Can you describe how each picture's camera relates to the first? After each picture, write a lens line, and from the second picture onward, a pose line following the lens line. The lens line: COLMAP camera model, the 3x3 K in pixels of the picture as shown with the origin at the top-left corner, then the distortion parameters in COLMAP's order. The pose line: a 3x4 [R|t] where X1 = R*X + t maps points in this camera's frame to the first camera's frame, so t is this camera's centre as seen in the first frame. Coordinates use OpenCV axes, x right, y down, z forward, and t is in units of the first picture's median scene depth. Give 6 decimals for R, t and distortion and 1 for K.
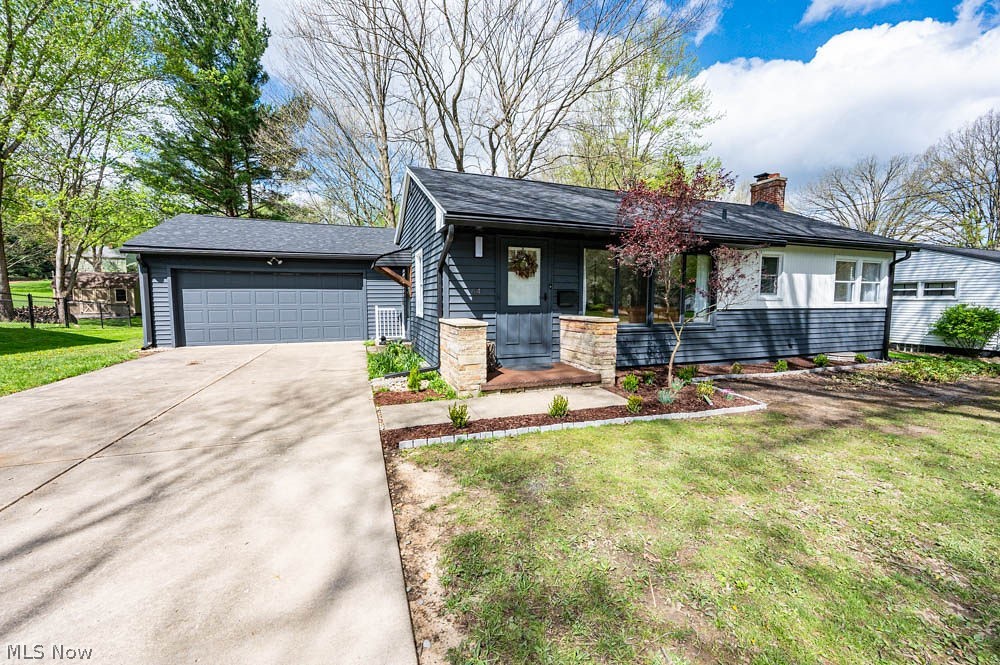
lens RADIAL K [[396.1, 0, 500.0], [0, 396.1, 332.5], [0, 0, 1]] dist [-0.001490, 0.000261]
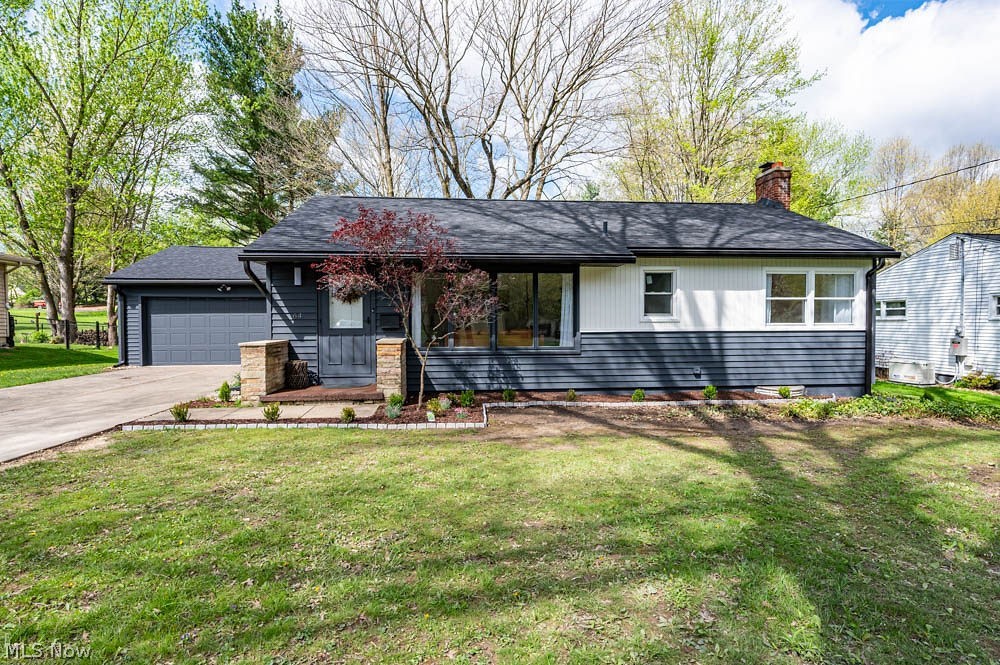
lens RADIAL K [[512.5, 0, 497.4], [0, 512.5, 335.3], [0, 0, 1]] dist [-0.000951, -0.000045]
pose [[0.965778, 0.001796, -0.259365, 0.567466], [-0.016232, 0.998434, -0.053527, 0.012608], [0.258862, 0.055905, 0.964295, -0.160230]]
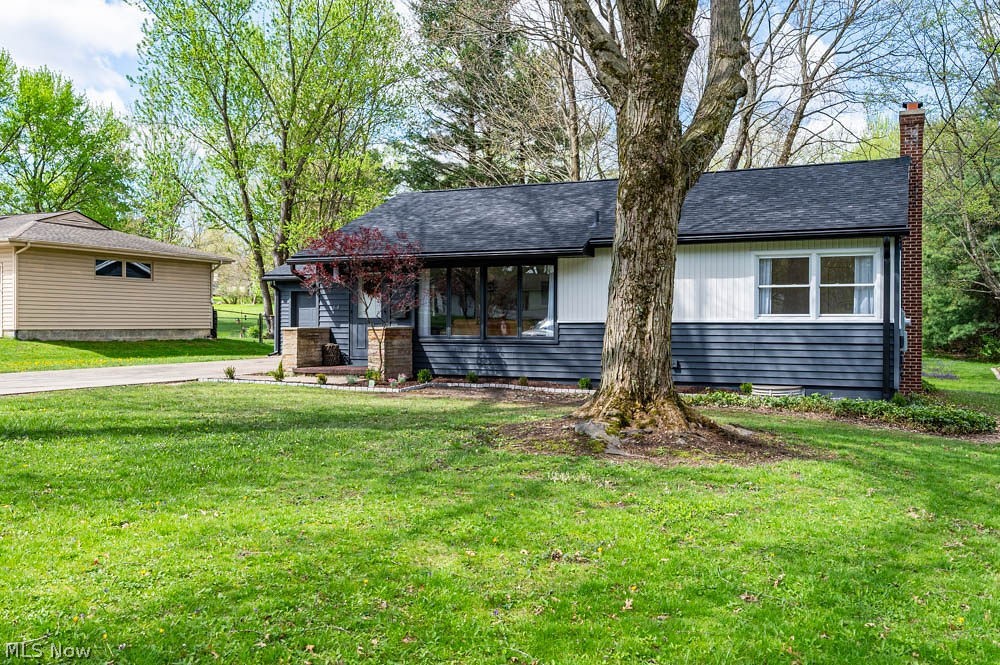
lens RADIAL K [[870.6, 0, 500.0], [0, 870.6, 332.5], [0, 0, 1]] dist [-0.000266, 0.000583]
pose [[0.704528, 0.007236, -0.709639, 1.610802], [-0.060584, 0.996911, -0.049982, 0.063346], [0.707086, 0.078207, 0.702790, -0.450172]]
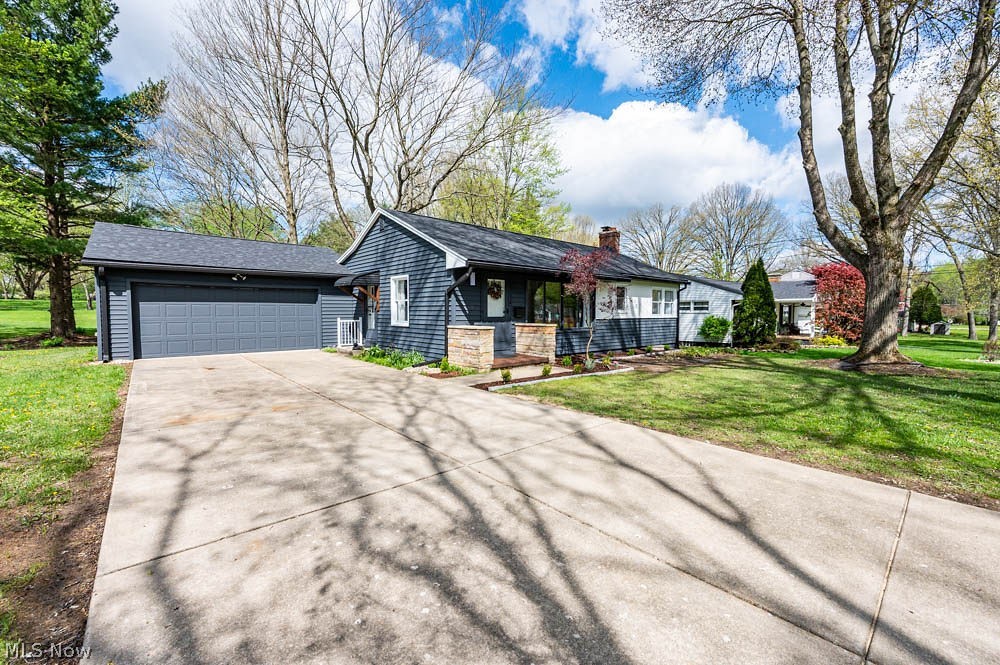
lens RADIAL K [[409.4, 0, 501.4], [0, 409.4, 327.3], [0, 0, 1]] dist [0.001147, 0.000037]
pose [[0.929757, -0.012676, 0.367955, -0.351115], [0.029561, 0.998751, -0.040288, 0.025829], [-0.366984, 0.048335, 0.928970, -0.333928]]
